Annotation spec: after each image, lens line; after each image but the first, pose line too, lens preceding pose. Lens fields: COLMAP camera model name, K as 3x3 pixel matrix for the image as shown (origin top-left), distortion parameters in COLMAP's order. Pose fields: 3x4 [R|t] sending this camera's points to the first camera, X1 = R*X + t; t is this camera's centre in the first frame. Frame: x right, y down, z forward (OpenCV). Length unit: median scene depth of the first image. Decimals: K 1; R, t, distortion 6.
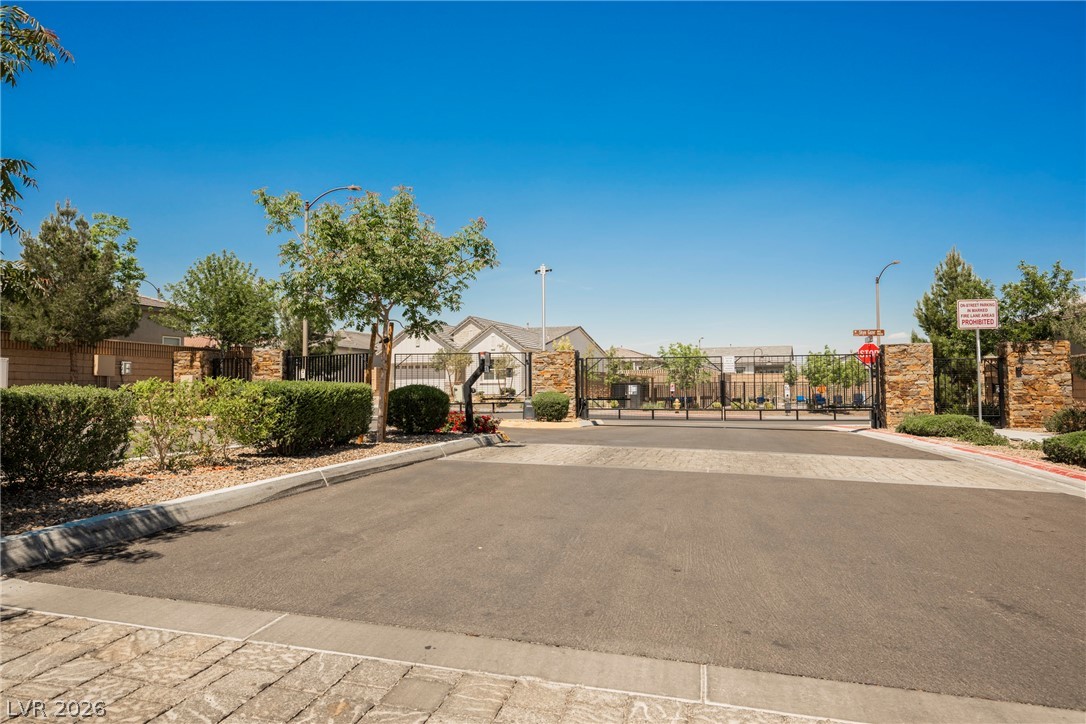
lens RADIAL K [[684.5, 0, 542.0], [0, 684.5, 357.5], [0, 0, 1]] dist [-0.004776, 0.005417]
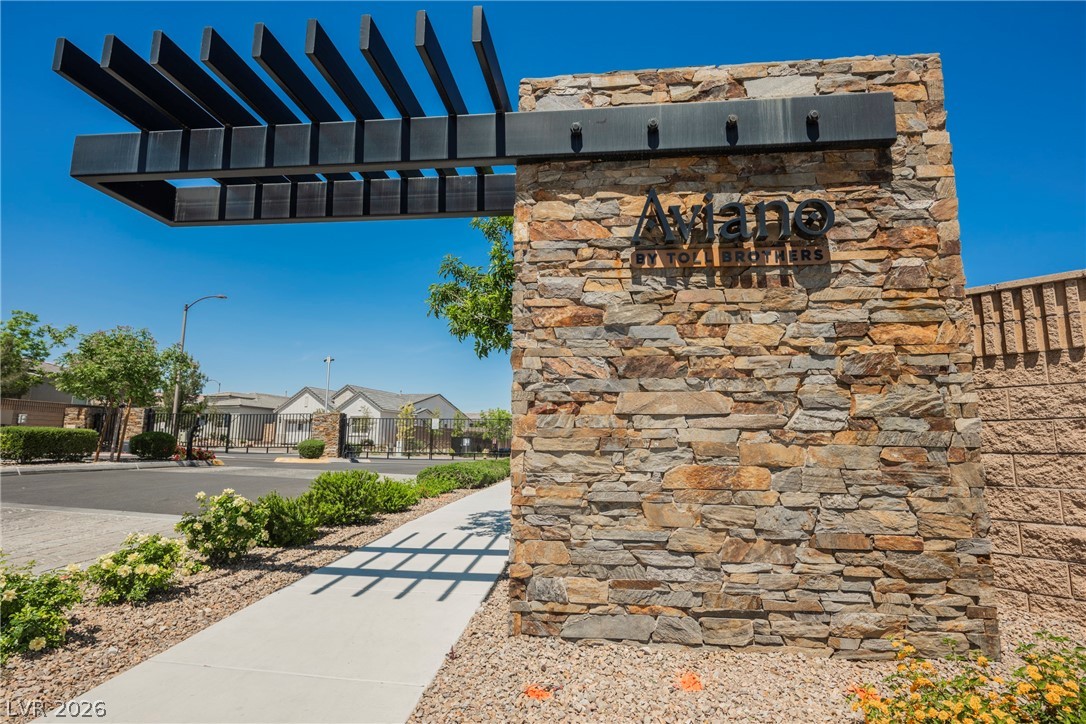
lens RADIAL K [[557.8, 0, 539.6], [0, 557.8, 363.9], [0, 0, 1]] dist [-0.001853, 0.000108]
pose [[0.993038, 0.029915, 0.113930, 0.327926], [-0.018915, 0.995160, -0.096434, -0.006932], [-0.116264, 0.093608, 0.988797, -0.286076]]
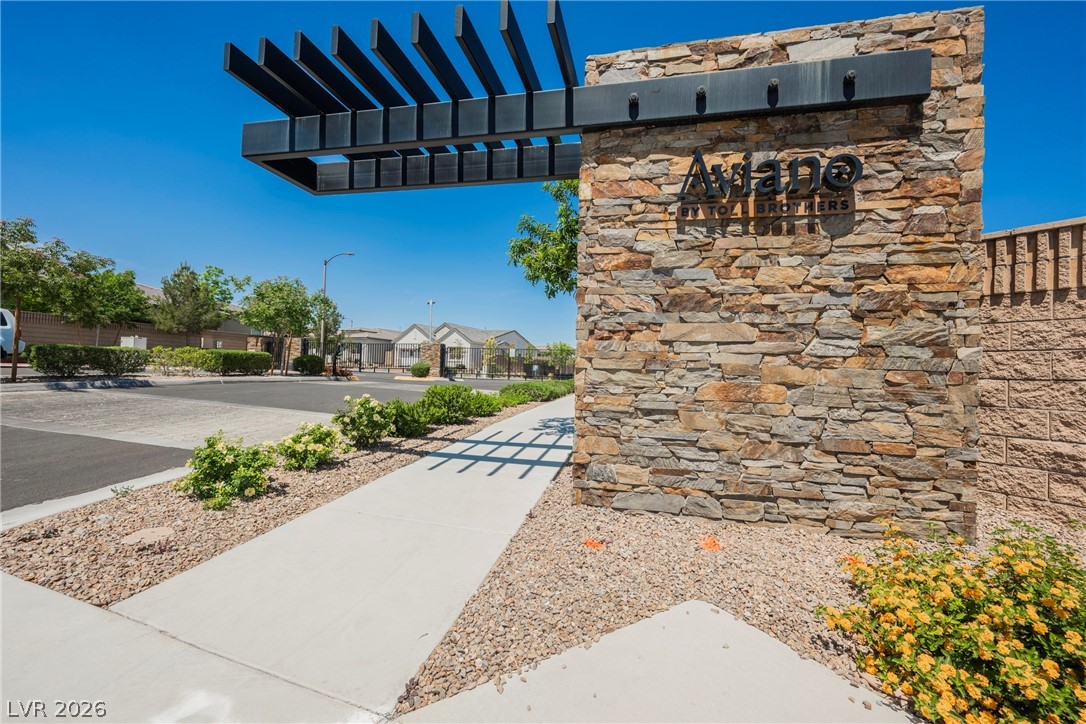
lens RADIAL K [[441.3, 0, 543.1], [0, 441.3, 363.4], [0, 0, 1]] dist [-0.000193, 0.000241]
pose [[0.999451, 0.032713, 0.005293, 0.325962], [-0.032871, 0.998907, 0.033225, -0.004214], [-0.004201, -0.033381, 0.999434, -0.287301]]
